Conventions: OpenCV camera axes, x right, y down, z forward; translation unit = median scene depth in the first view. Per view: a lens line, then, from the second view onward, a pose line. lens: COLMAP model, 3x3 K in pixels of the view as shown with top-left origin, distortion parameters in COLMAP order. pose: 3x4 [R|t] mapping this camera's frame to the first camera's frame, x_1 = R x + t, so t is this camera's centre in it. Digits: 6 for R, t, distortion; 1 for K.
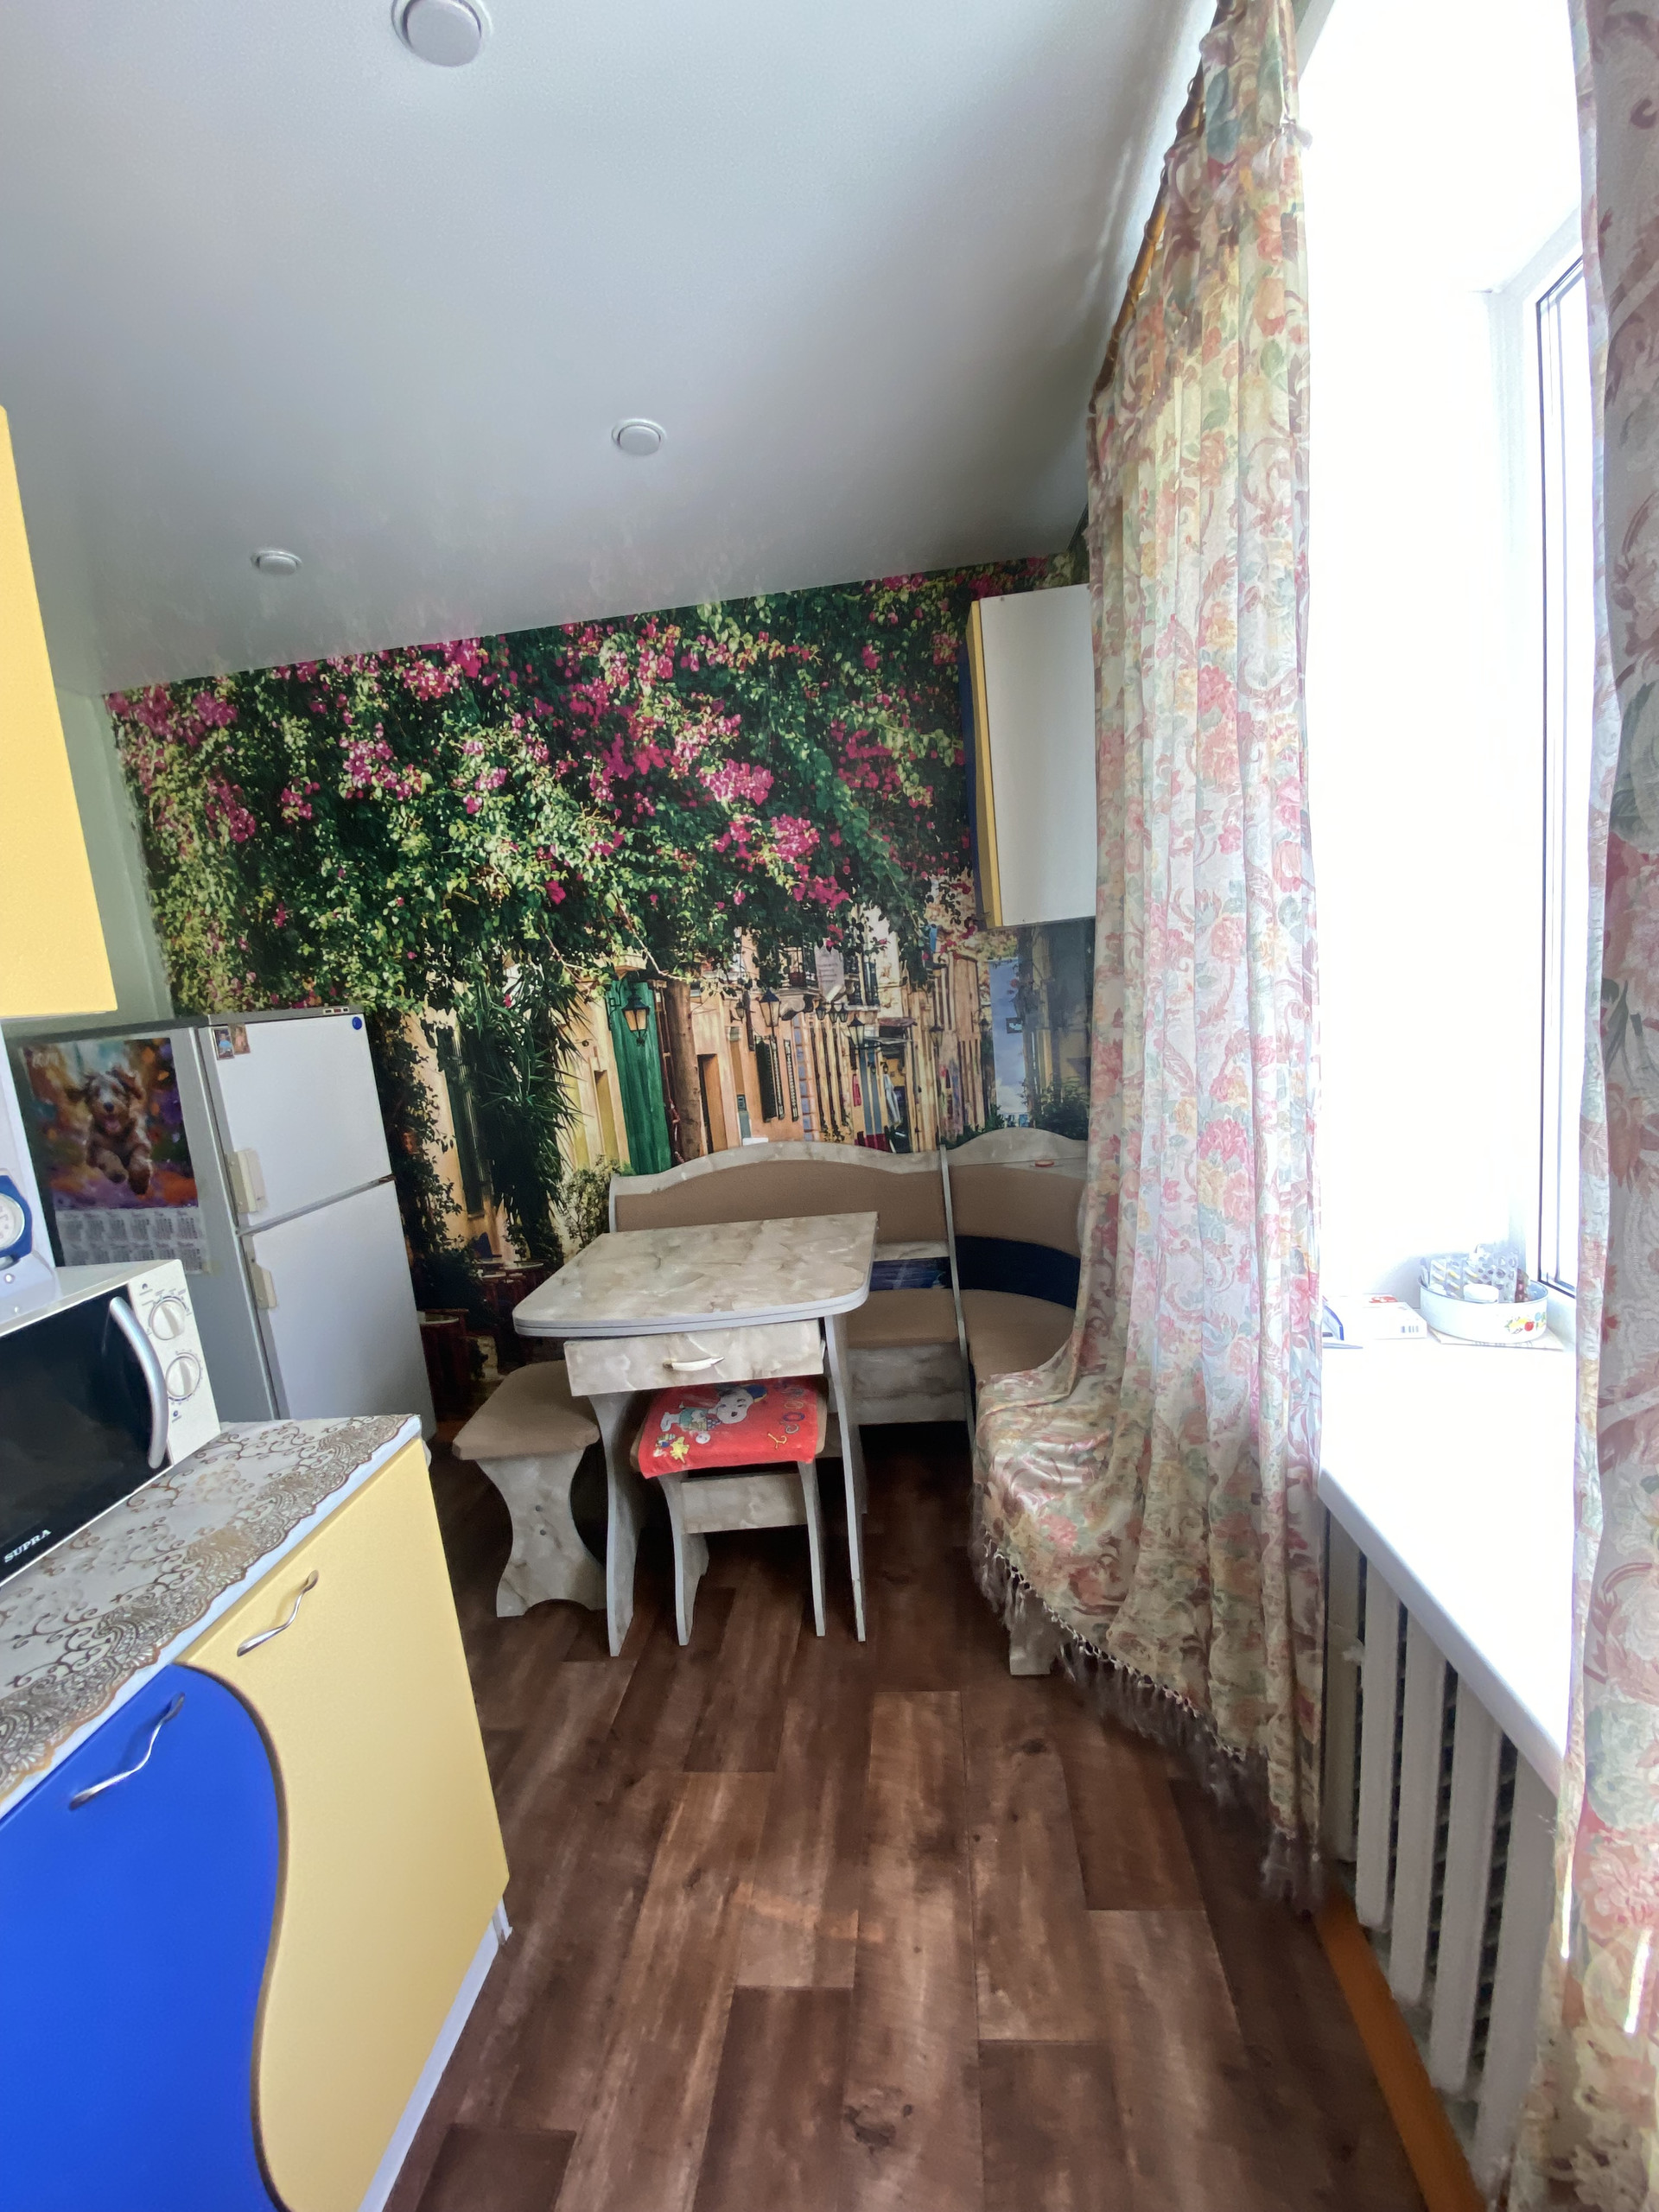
lens RADIAL K [[887.4, 0, 806.1], [0, 887.4, 1118.9], [0, 0, 1]] dist [-0.019702, -0.005887]
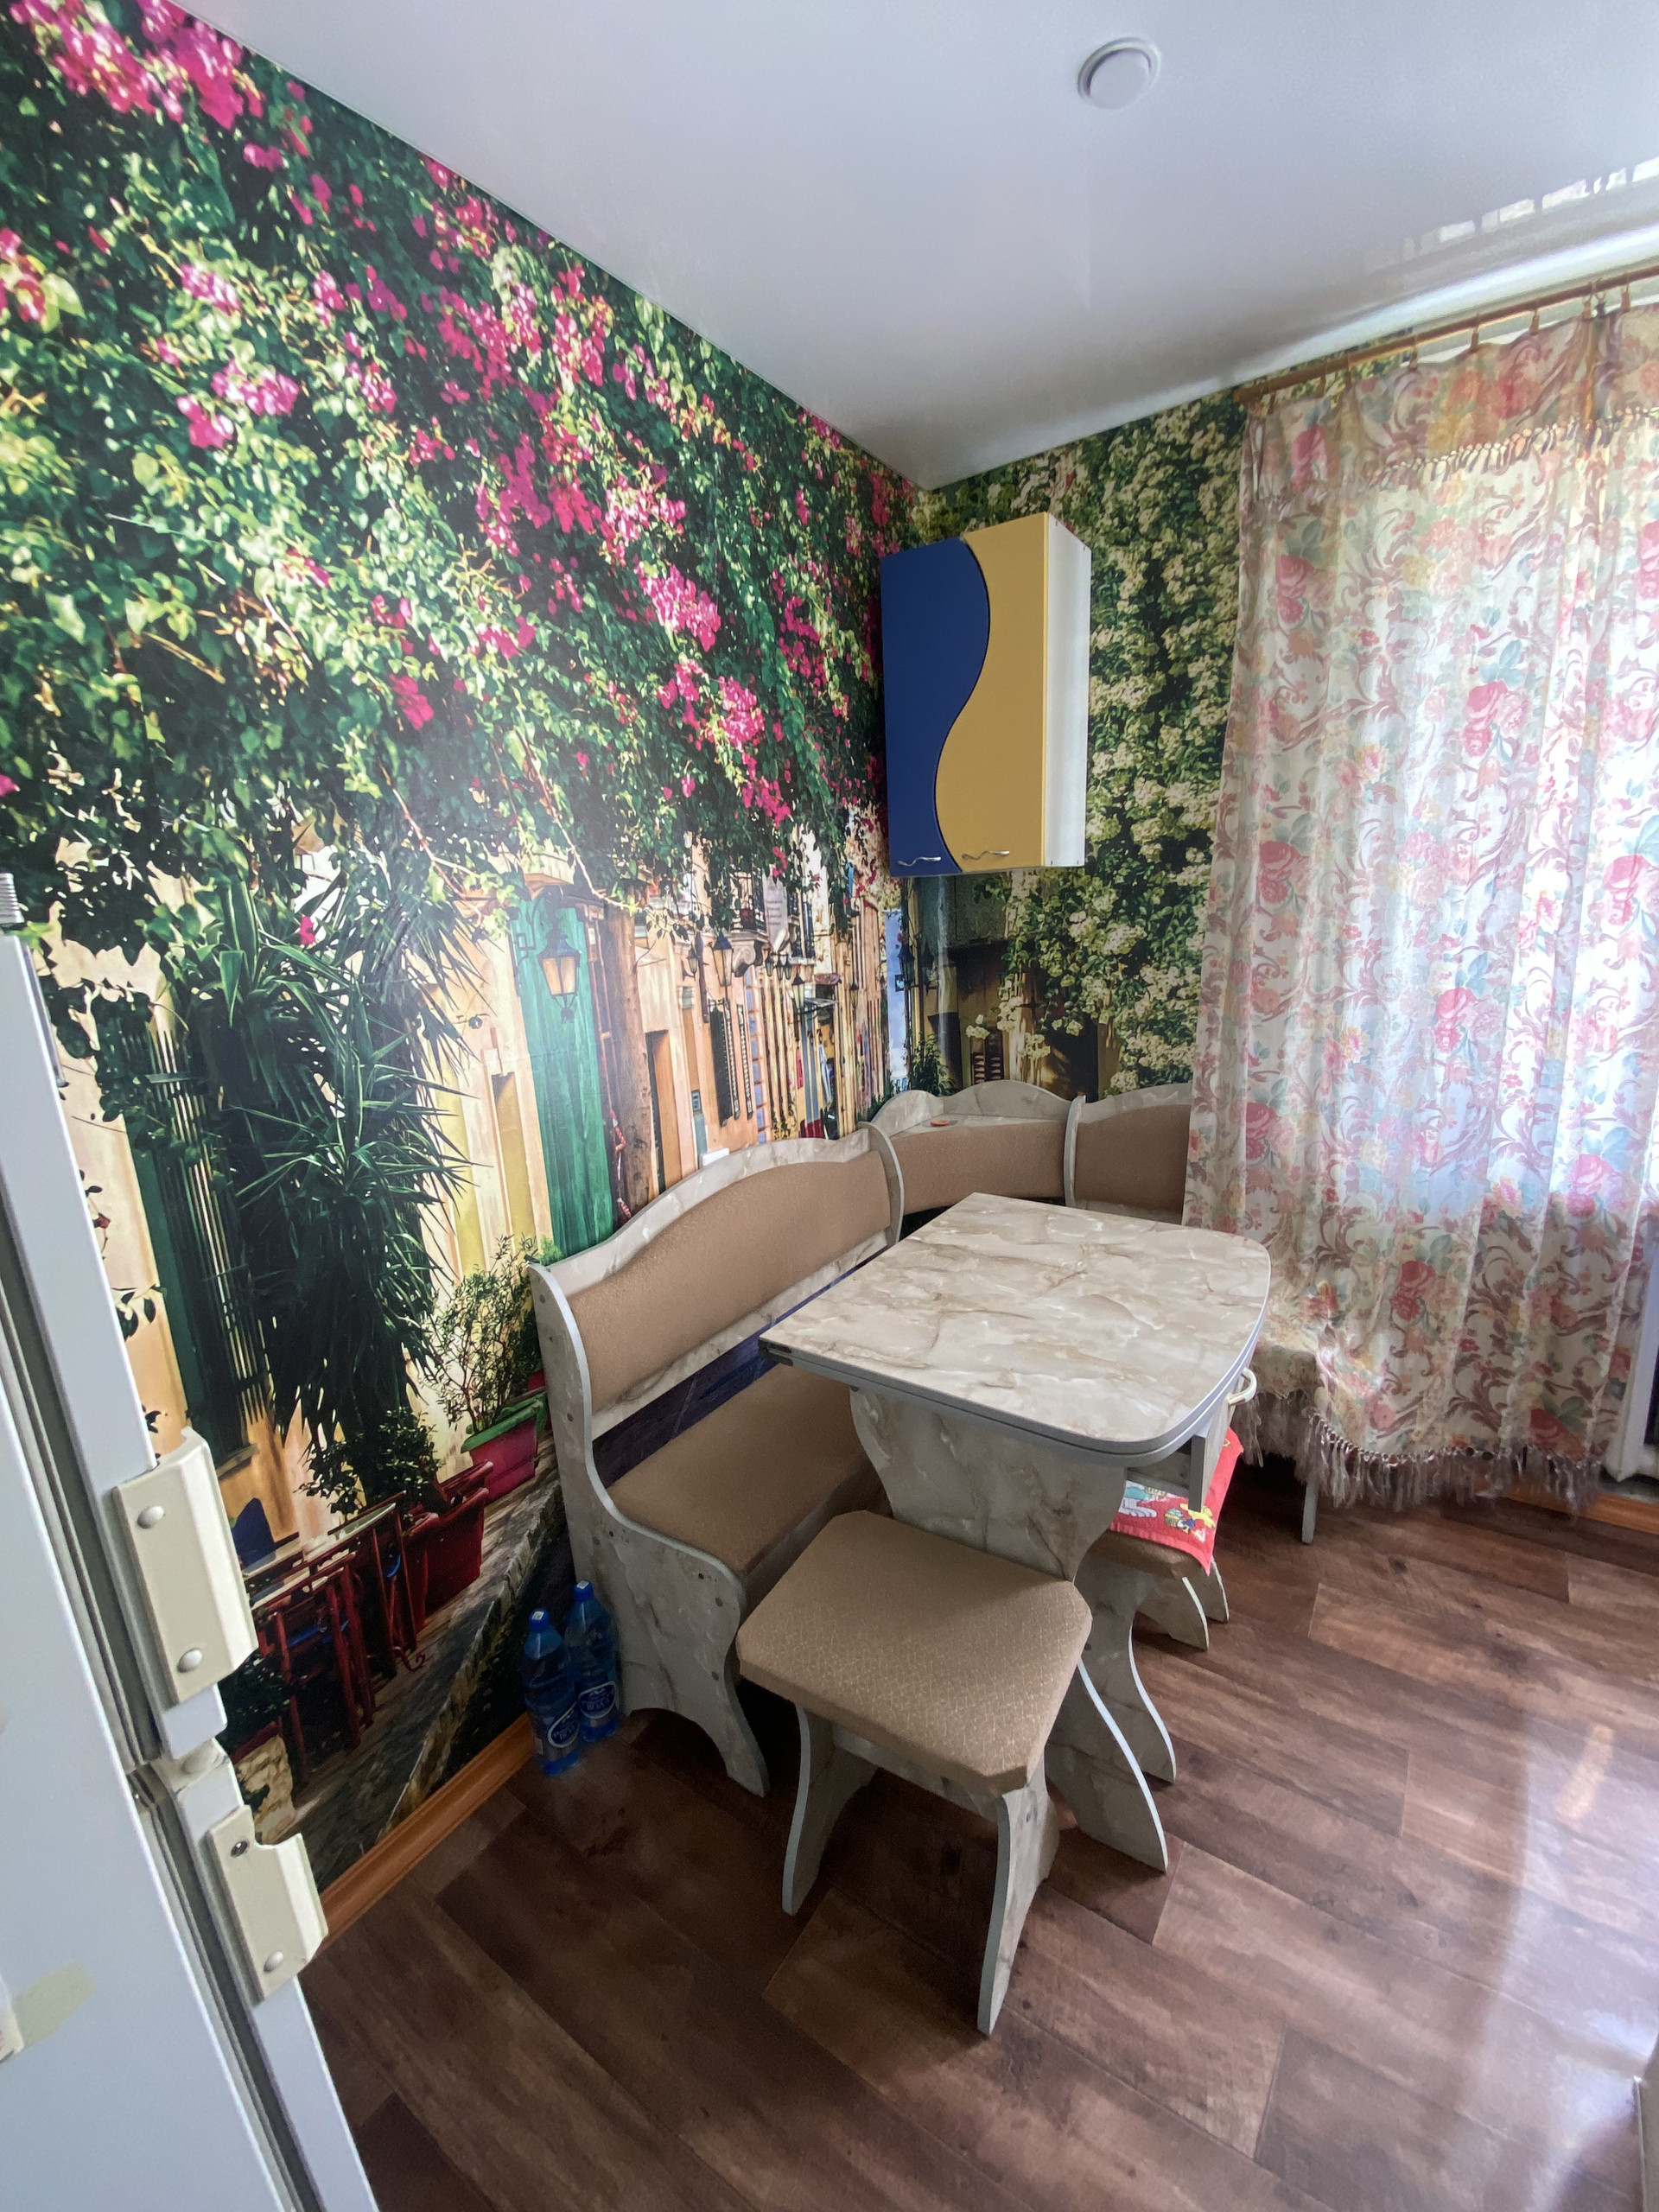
lens RADIAL K [[887.4, 0, 887.2], [0, 887.4, 1115.3], [0, 0, 1]] dist [-0.019702, -0.005887]
pose [[0.478690, -0.132089, 0.867991, -0.596404], [0.152599, 0.986088, 0.065904, -0.031674], [-0.864621, 0.100907, 0.492187, 0.572742]]
